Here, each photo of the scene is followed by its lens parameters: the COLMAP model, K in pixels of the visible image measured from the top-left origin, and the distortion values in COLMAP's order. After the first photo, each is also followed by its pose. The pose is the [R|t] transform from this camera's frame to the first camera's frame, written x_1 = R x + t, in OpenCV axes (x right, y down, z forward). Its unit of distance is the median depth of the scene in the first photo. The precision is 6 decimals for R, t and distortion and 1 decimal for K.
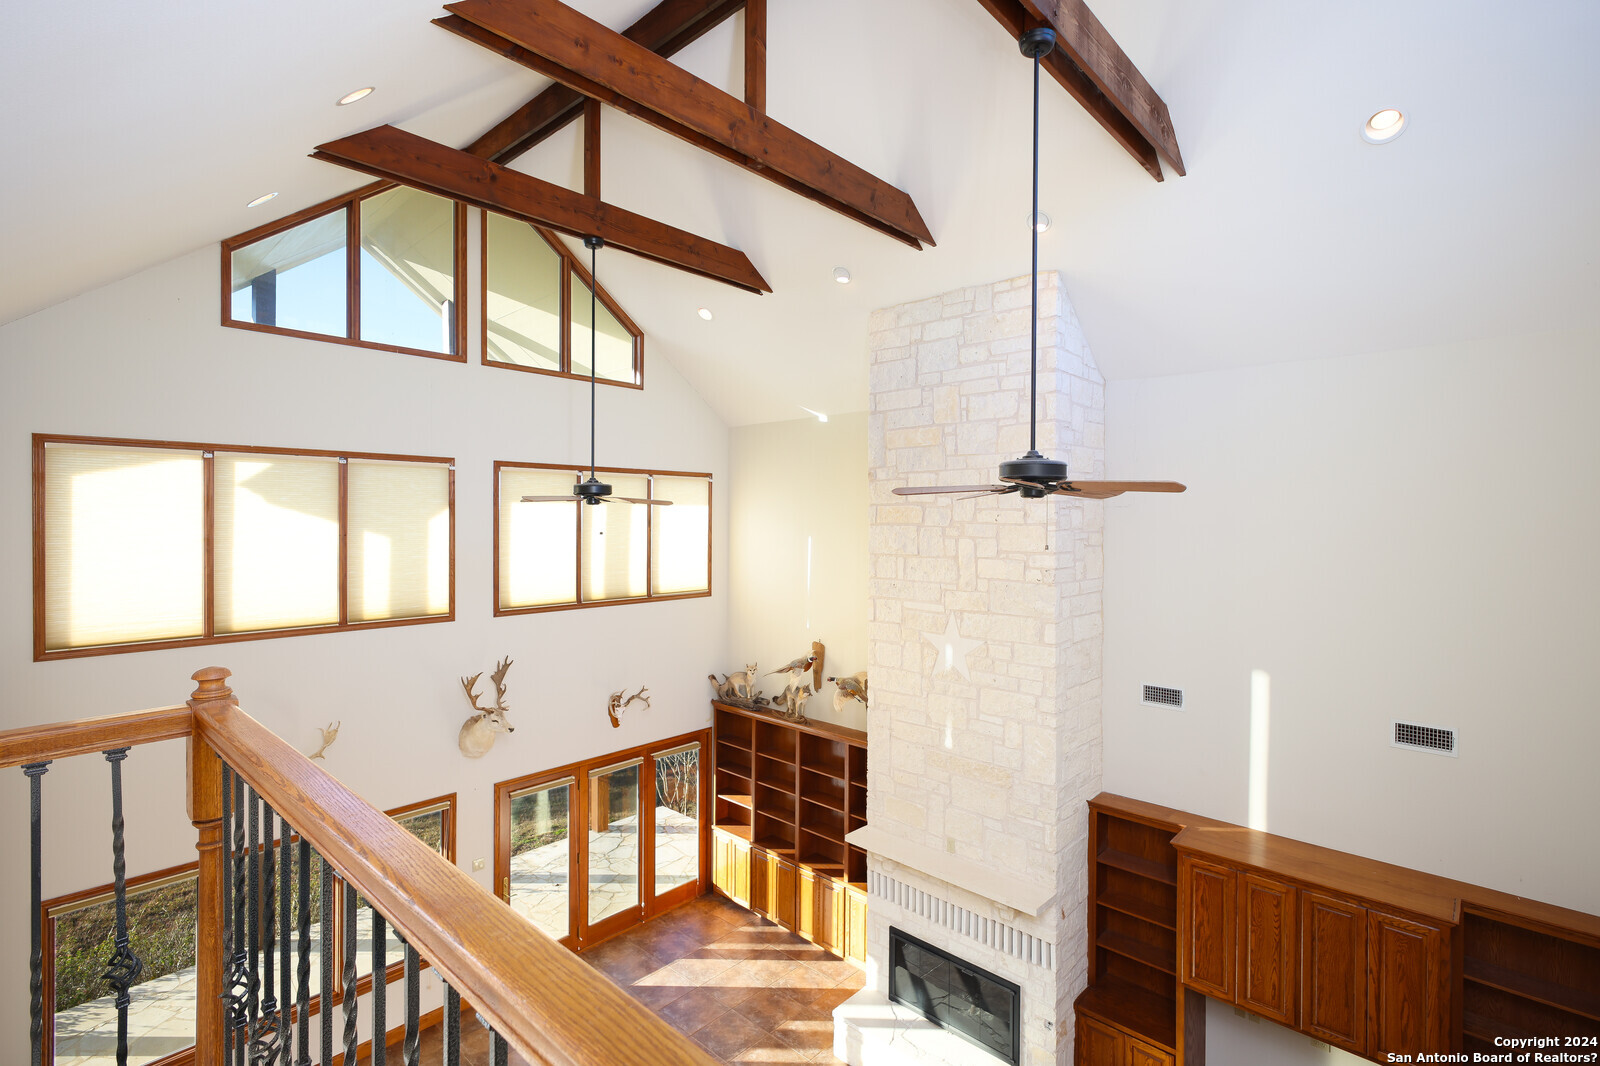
lens RADIAL K [[750.3, 0, 801.0], [0, 750.3, 526.1], [0, 0, 1]] dist [0.000302, -0.000211]
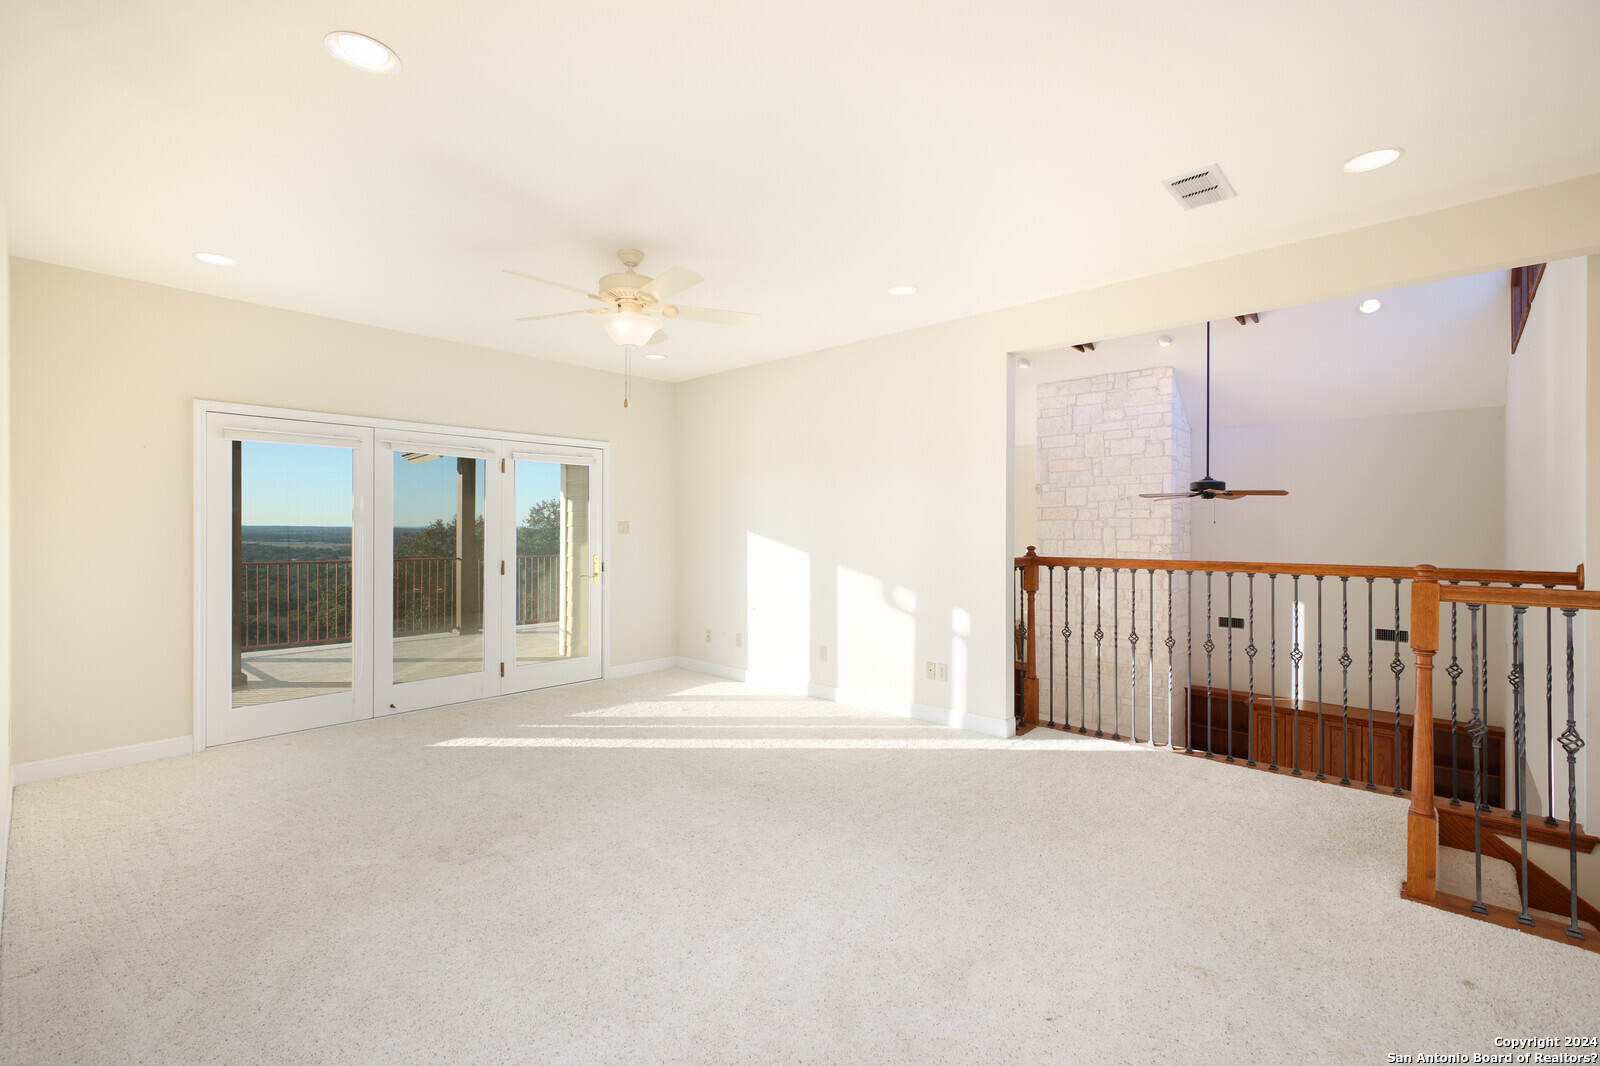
lens RADIAL K [[708.7, 0, 800.0], [0, 708.7, 533.0], [0, 0, 1]] dist [0.003780, 0.000237]
pose [[0.999963, -0.001660, 0.008408, -0.476855], [0.001732, 0.999961, -0.008666, 0.041740], [-0.008394, 0.008680, 0.999927, -0.548568]]
